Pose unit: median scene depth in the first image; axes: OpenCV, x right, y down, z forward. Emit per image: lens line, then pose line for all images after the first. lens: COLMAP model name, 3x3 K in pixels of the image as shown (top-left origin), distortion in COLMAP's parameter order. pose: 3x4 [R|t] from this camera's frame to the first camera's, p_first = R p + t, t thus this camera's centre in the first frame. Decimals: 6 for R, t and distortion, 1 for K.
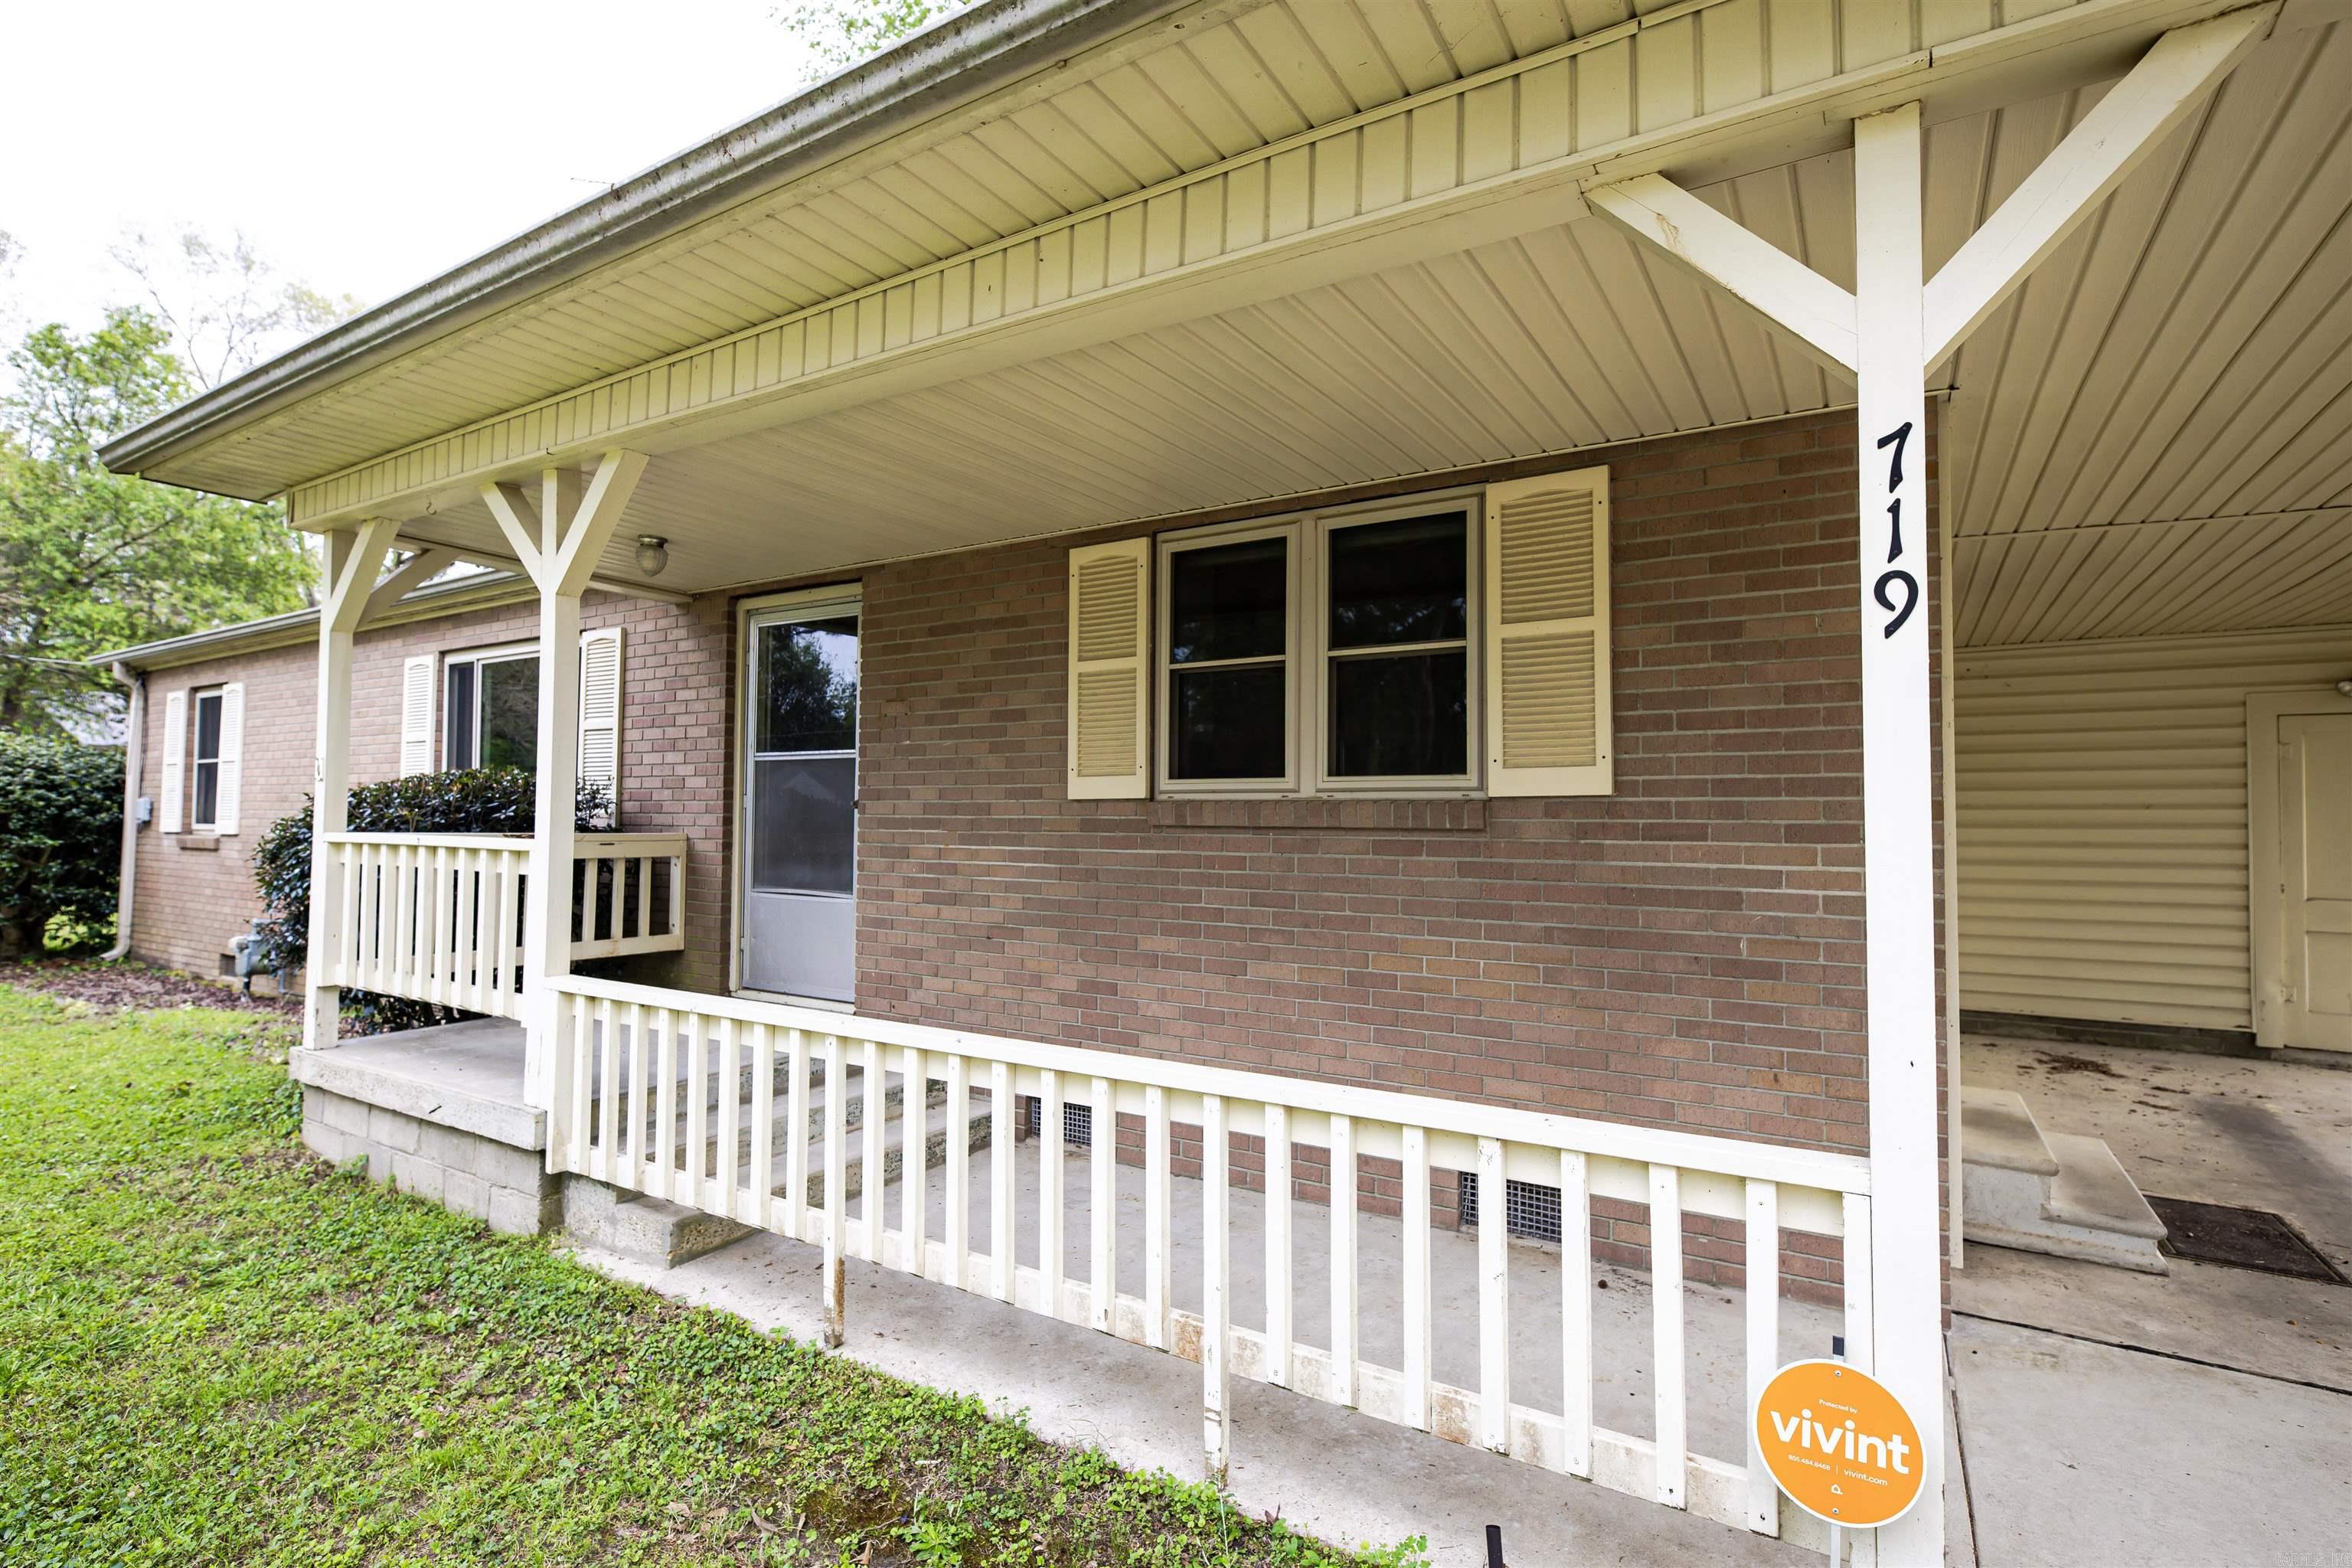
lens RADIAL K [[1121.8, 0, 1184.4], [0, 1121.8, 787.7], [0, 0, 1]] dist [0.001433, 0.000259]
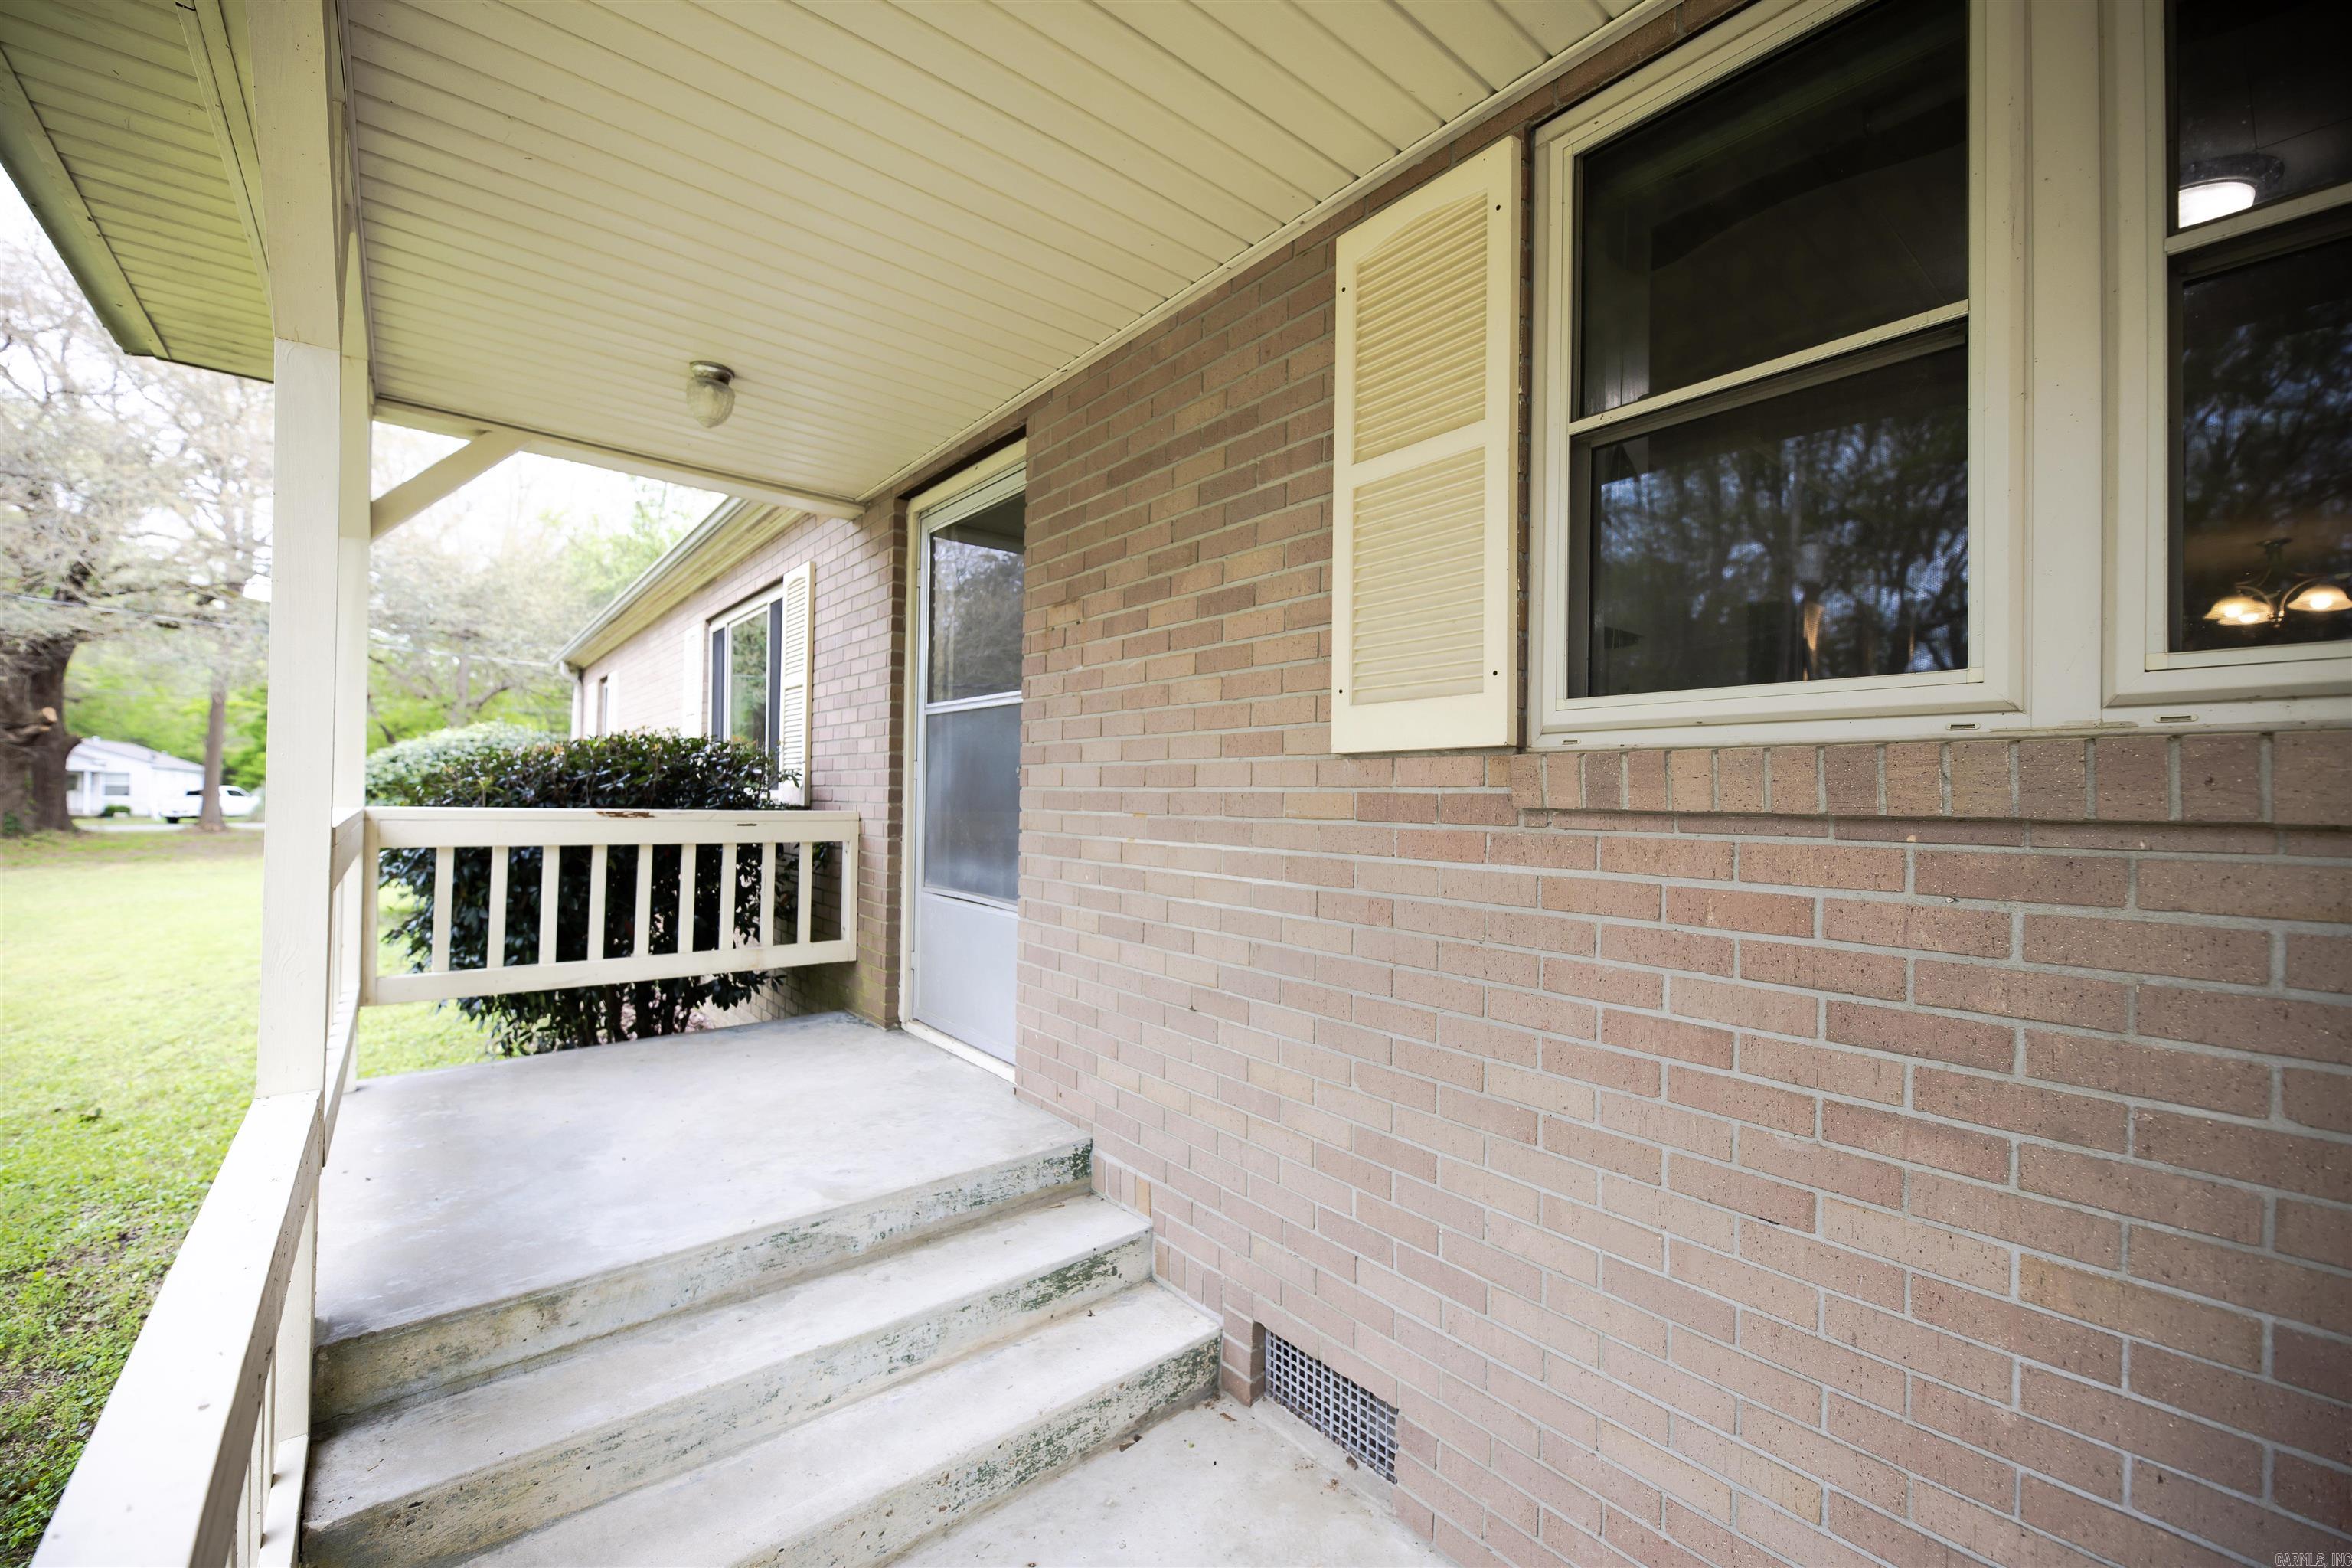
lens RADIAL K [[941.4, 0, 1162.3], [0, 941.4, 790.6], [0, 0, 1]] dist [-0.001858, -0.001576]
pose [[0.944059, 0.003757, -0.329754, -0.038155], [0.002564, 0.999821, 0.018731, 0.018523], [0.329766, -0.018528, 0.943881, 0.582775]]
